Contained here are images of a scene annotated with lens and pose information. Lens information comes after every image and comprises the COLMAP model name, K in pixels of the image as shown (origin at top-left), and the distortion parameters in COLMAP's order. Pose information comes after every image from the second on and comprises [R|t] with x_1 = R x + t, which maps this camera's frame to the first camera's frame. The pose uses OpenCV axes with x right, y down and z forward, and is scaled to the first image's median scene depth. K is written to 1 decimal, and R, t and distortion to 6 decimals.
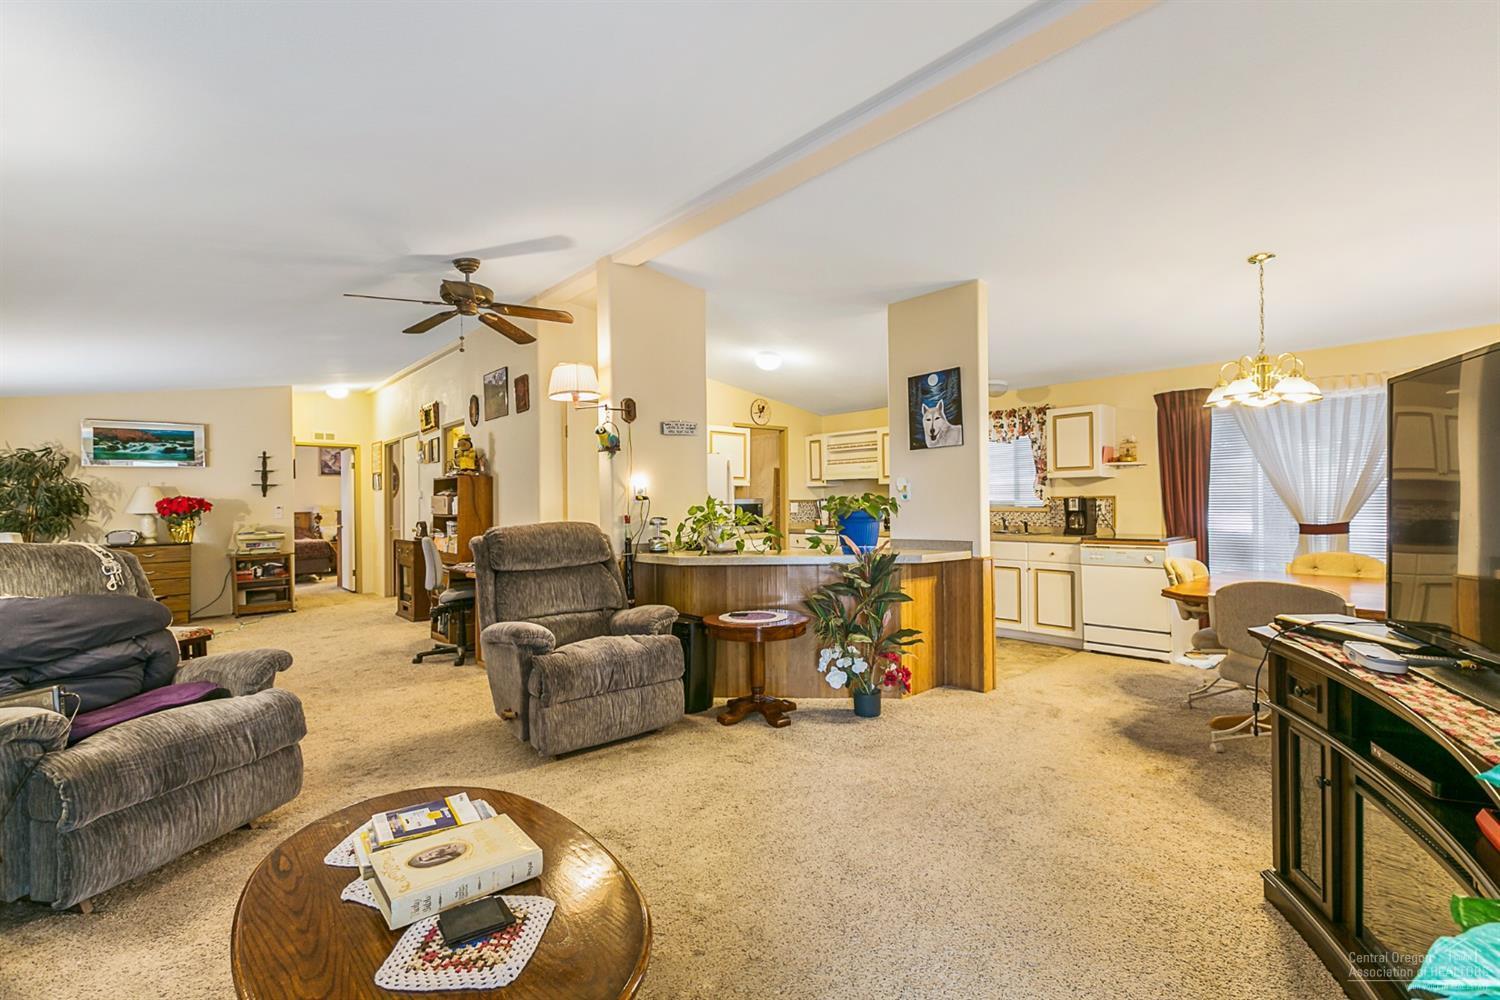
lens RADIAL K [[677.5, 0, 751.0], [0, 677.5, 495.9], [0, 0, 1]] dist [-0.001602, -0.001416]
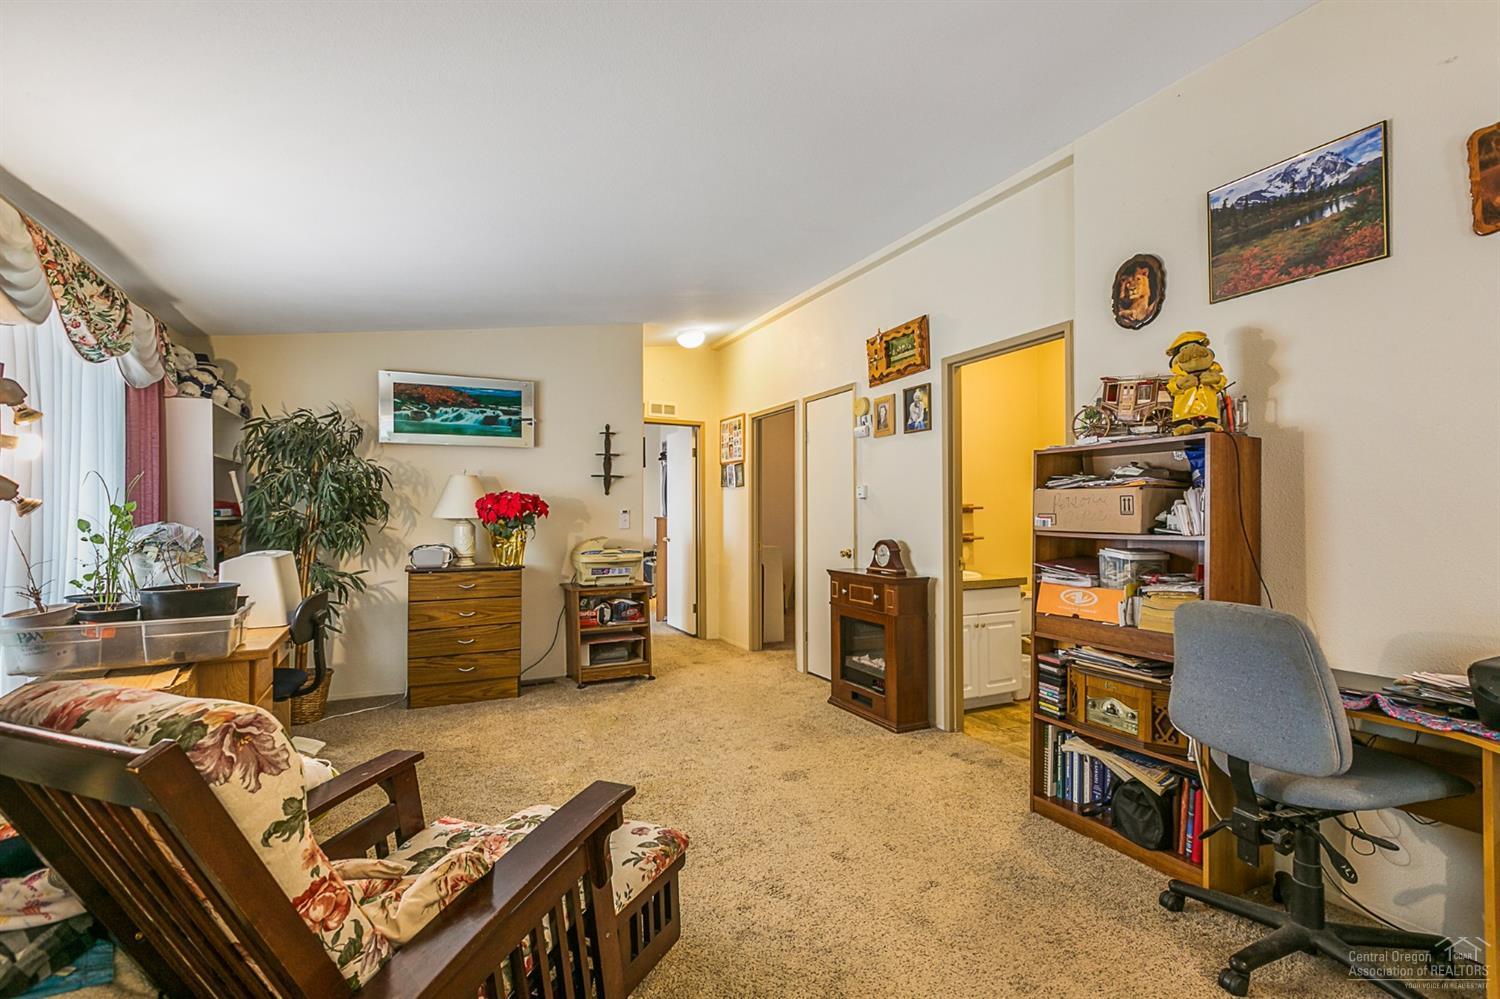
lens RADIAL K [[677.5, 0, 739.7], [0, 677.5, 504.6], [0, 0, 1]] dist [-0.001602, -0.001416]
pose [[0.963026, 0.010145, -0.269218, -0.479307], [-0.010385, 0.999946, 0.000532, 0.010451], [0.269209, 0.002284, 0.963079, 0.465789]]
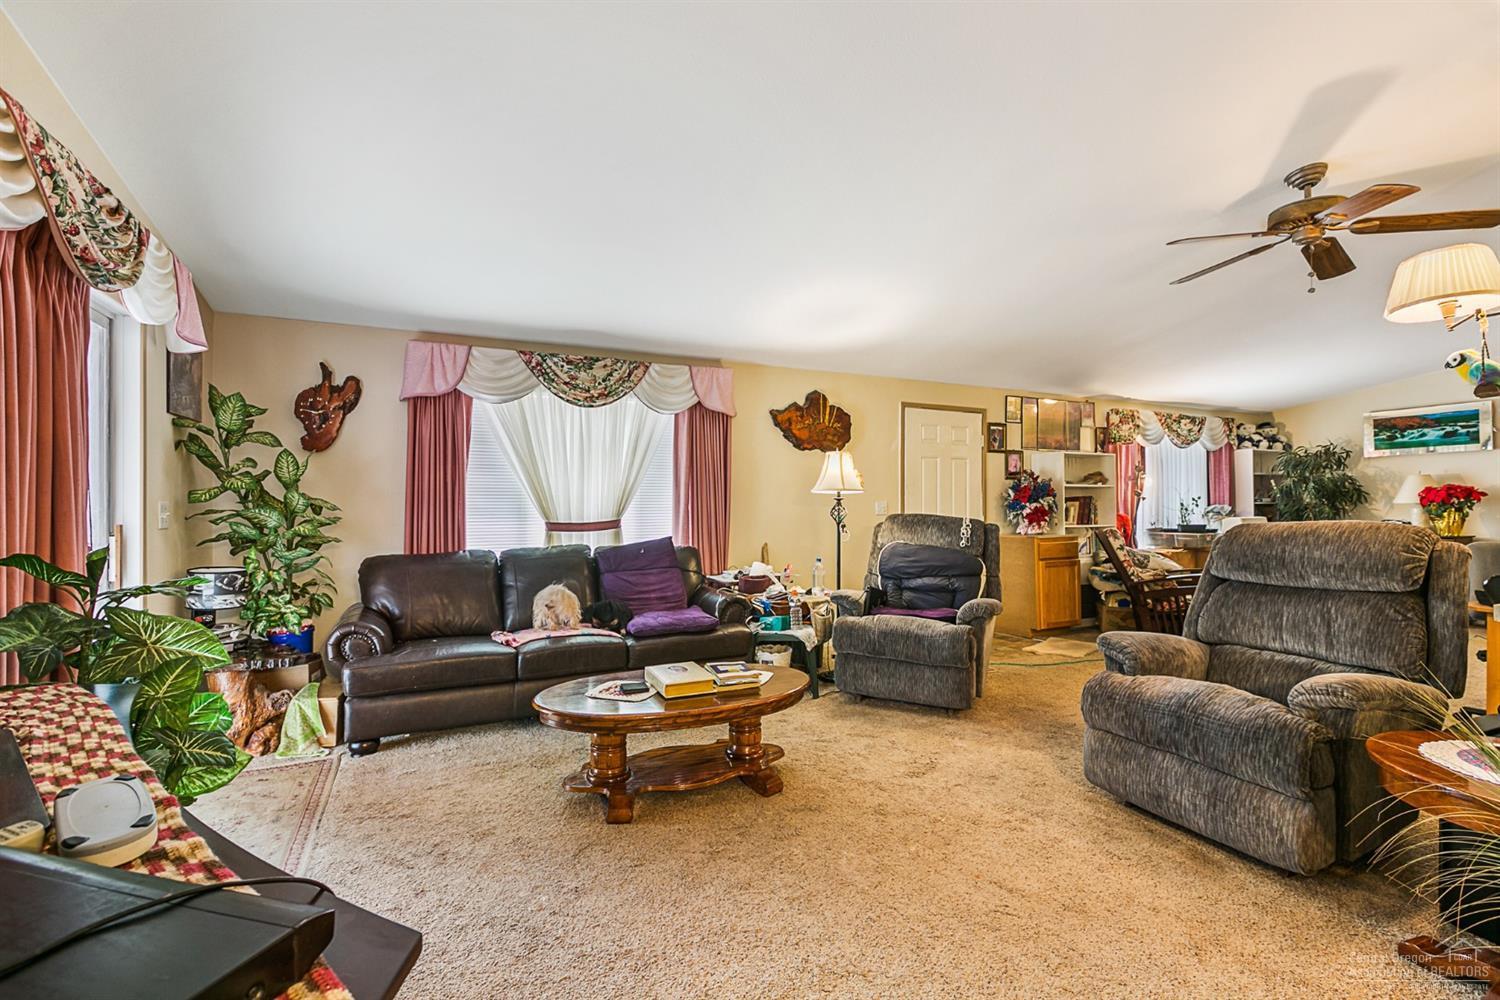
lens RADIAL K [[677.5, 0, 743.0], [0, 677.5, 498.9], [0, 0, 1]] dist [-0.001602, -0.001416]
pose [[-0.290234, 0.005385, -0.956941, 0.294463], [0.014482, 0.999894, 0.001235, 0.004877], [0.956846, -0.013500, -0.290281, 0.371411]]
